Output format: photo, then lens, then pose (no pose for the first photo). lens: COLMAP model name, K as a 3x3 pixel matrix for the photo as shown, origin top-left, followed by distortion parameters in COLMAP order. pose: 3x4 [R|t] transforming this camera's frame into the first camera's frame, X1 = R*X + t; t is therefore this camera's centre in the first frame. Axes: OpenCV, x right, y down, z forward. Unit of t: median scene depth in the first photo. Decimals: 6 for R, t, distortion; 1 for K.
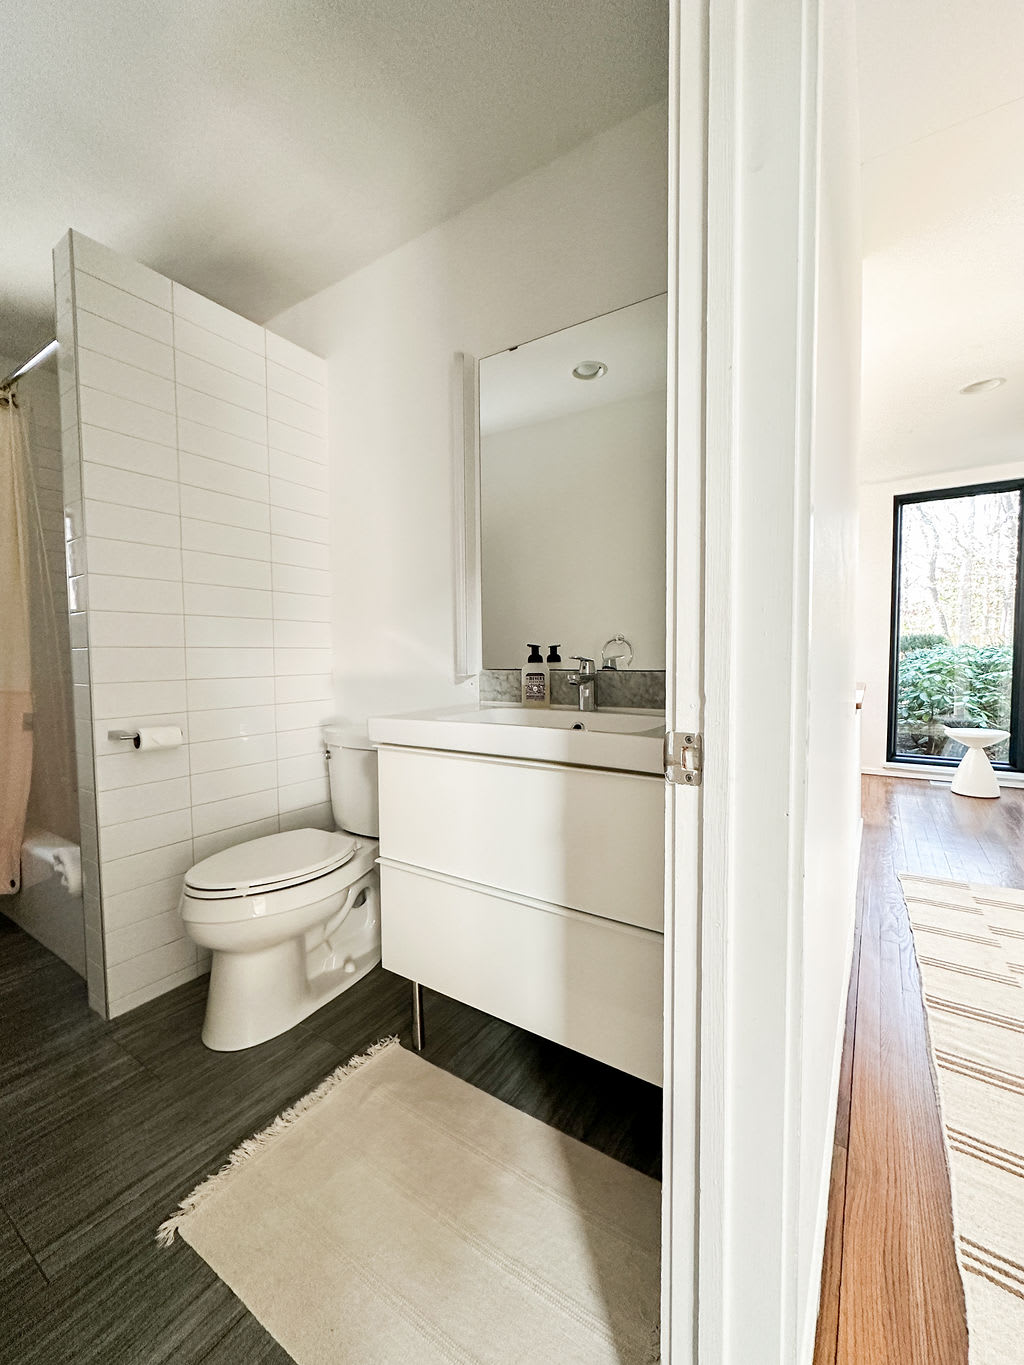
lens RADIAL K [[546.2, 0, 508.5], [0, 546.2, 682.7], [0, 0, 1]] dist [-0.001065, -0.000123]
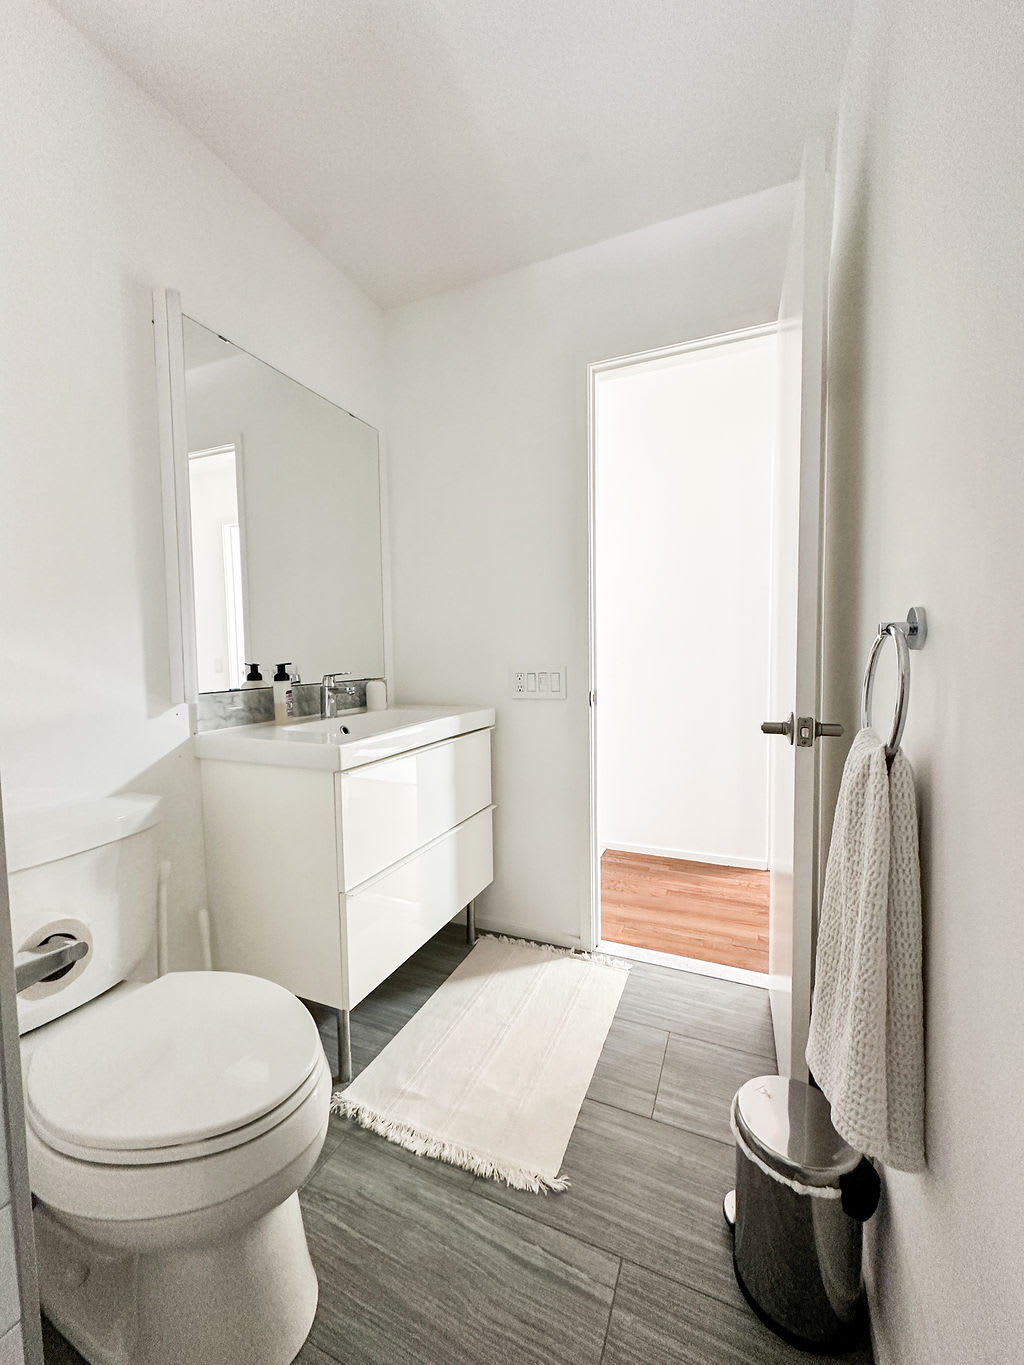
lens RADIAL K [[546.2, 0, 504.8], [0, 546.2, 683.3], [0, 0, 1]] dist [-0.001065, -0.000123]
pose [[-0.159089, -0.041801, 0.986379, -1.011473], [0.064494, 0.996529, 0.052633, -0.057560], [-0.985155, 0.071988, -0.155841, 0.730175]]
